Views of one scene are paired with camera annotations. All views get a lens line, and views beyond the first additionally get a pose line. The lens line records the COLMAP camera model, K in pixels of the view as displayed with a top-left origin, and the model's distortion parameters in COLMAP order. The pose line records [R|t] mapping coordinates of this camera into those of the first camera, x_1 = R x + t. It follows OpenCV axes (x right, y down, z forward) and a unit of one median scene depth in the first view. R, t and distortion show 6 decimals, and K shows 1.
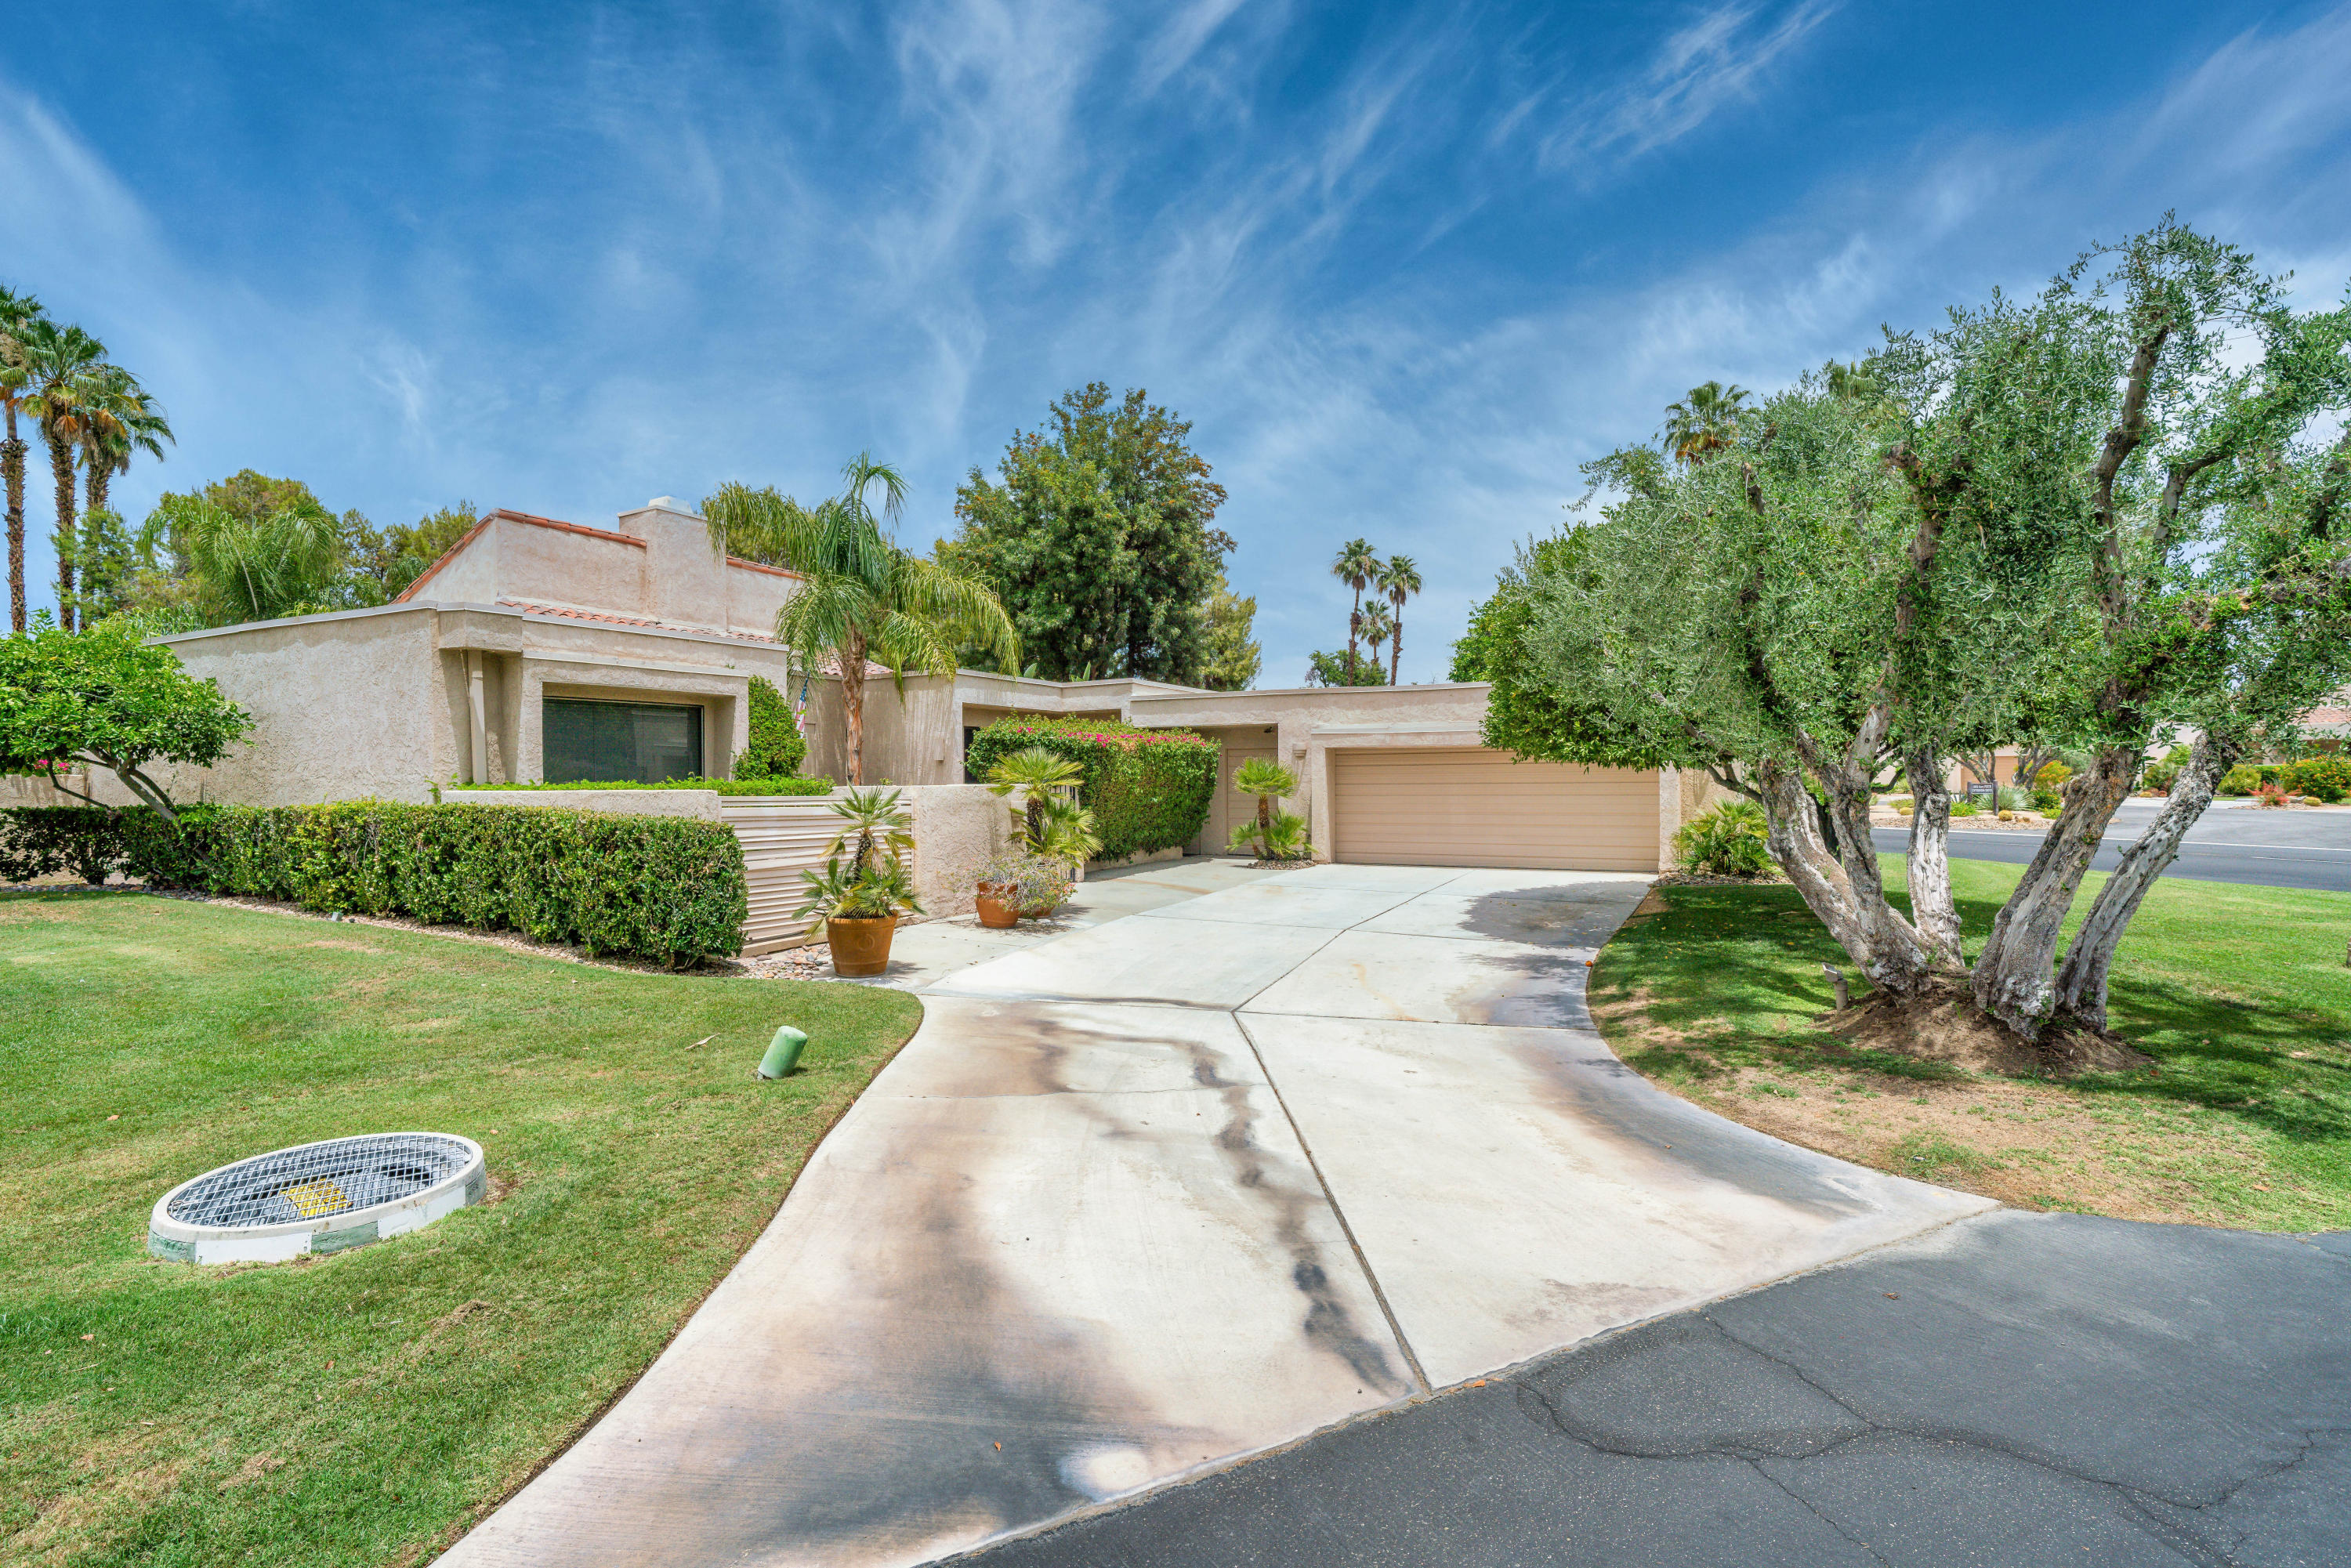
lens RADIAL K [[1094.8, 0, 1170.6], [0, 1094.8, 781.6], [0, 0, 1]] dist [0.005853, 0.000300]
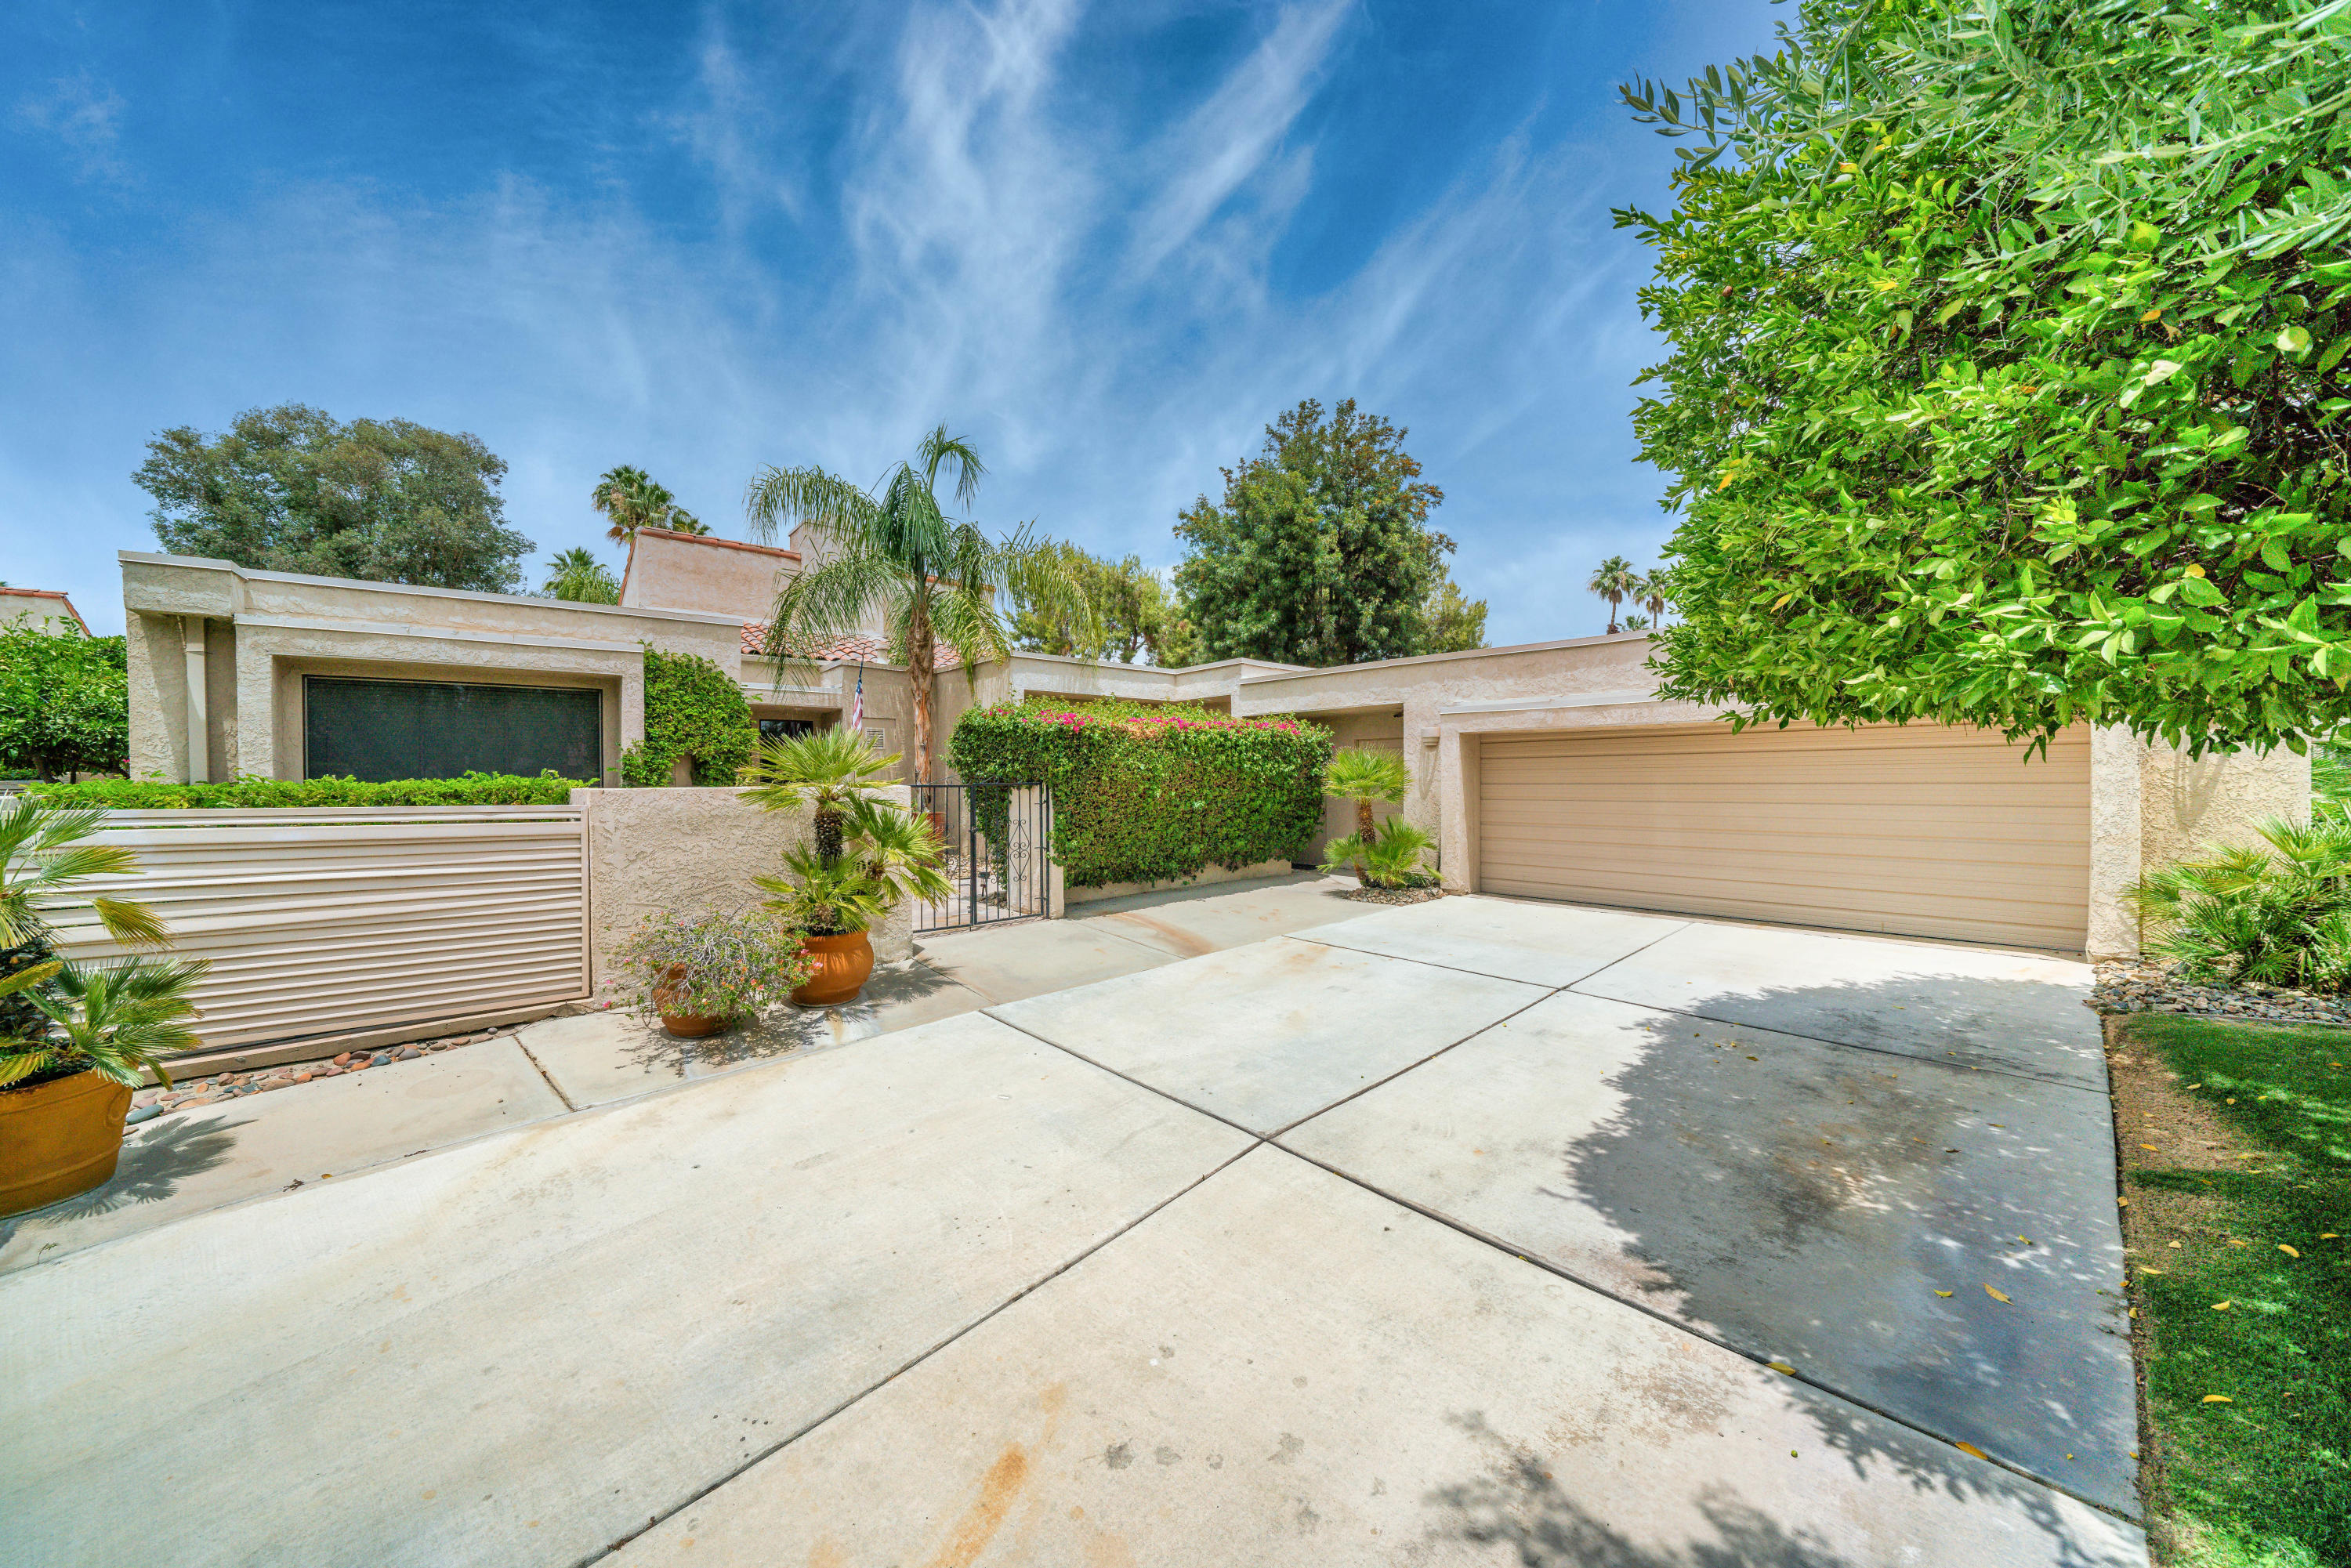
lens RADIAL K [[800.4, 0, 1176.4], [0, 800.4, 782.4], [0, 0, 1]] dist [-0.018396, -0.000062]
pose [[0.938959, 0.002075, -0.344022, 0.082785], [-0.000034, 0.999982, 0.005939, -0.000971], [0.344028, -0.005565, 0.938943, 0.250554]]
